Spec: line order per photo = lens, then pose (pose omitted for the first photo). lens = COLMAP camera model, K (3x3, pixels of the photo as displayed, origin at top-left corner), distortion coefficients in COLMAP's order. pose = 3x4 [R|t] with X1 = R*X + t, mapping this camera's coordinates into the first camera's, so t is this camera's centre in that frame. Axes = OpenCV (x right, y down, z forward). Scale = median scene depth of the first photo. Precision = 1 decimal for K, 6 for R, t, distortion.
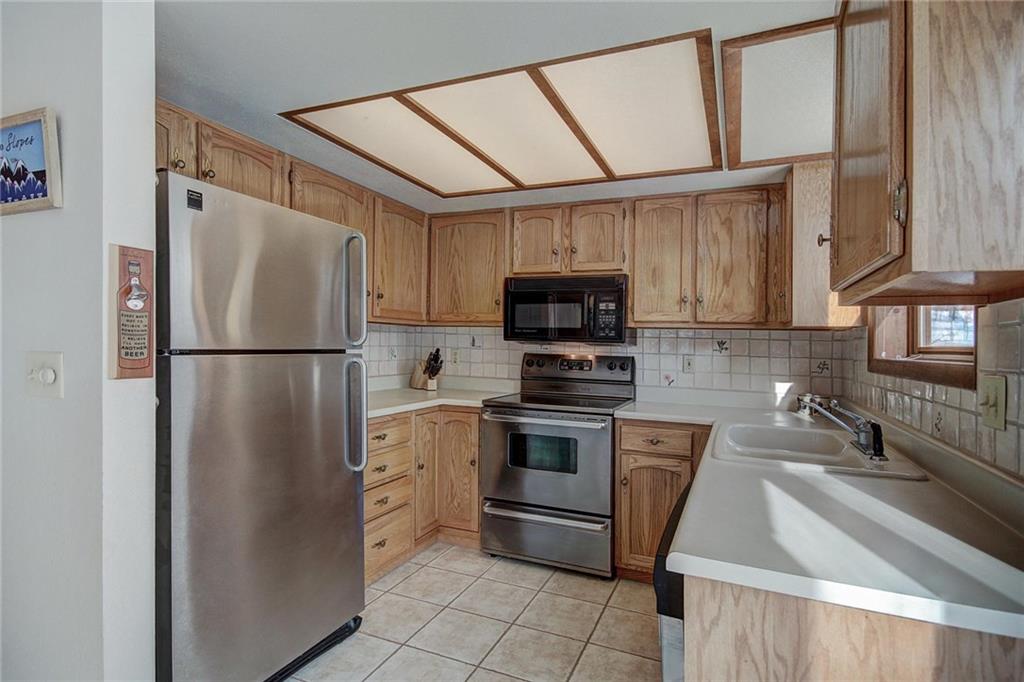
lens RADIAL K [[495.1, 0, 516.2], [0, 495.1, 341.1], [0, 0, 1]] dist [0.005848, 0.001336]
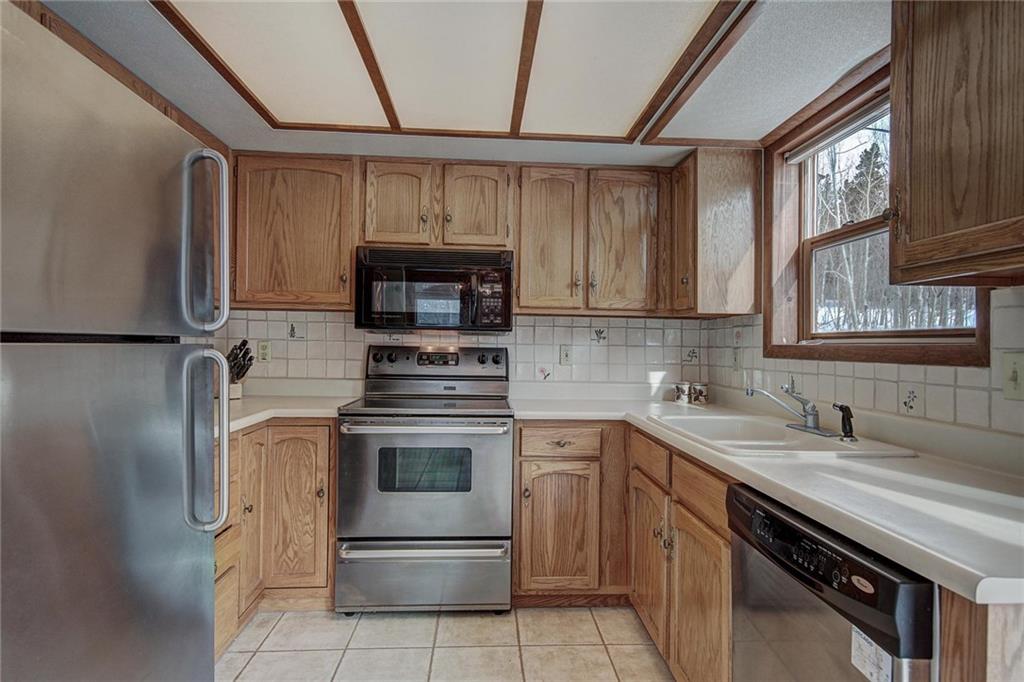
lens RADIAL K [[551.4, 0, 513.8], [0, 551.4, 334.0], [0, 0, 1]] dist [0.005952, 0.001271]
pose [[0.900621, 0.000130, 0.434605, -0.191092], [0.001196, 0.999995, -0.002777, 0.011131], [-0.434603, 0.003021, 0.900617, 0.139727]]
